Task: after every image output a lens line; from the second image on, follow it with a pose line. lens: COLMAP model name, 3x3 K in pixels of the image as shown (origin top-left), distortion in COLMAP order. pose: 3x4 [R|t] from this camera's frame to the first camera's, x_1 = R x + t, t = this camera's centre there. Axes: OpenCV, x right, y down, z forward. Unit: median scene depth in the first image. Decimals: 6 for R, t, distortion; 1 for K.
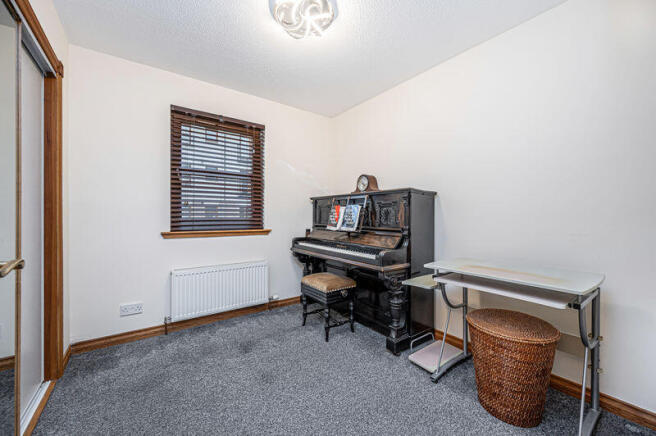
lens RADIAL K [[260.3, 0, 328.9], [0, 260.3, 216.7], [0, 0, 1]] dist [-0.001412, -0.000171]
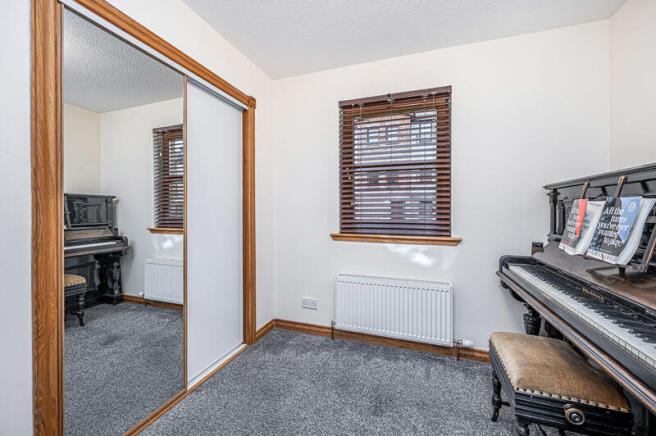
lens RADIAL K [[260.3, 0, 329.7], [0, 260.3, 213.4], [0, 0, 1]] dist [-0.001412, -0.000171]
pose [[0.567971, 0.004382, -0.823037, 0.154710], [-0.003410, 0.999990, 0.002970, -0.018942], [0.823042, 0.001119, 0.567980, 0.400668]]
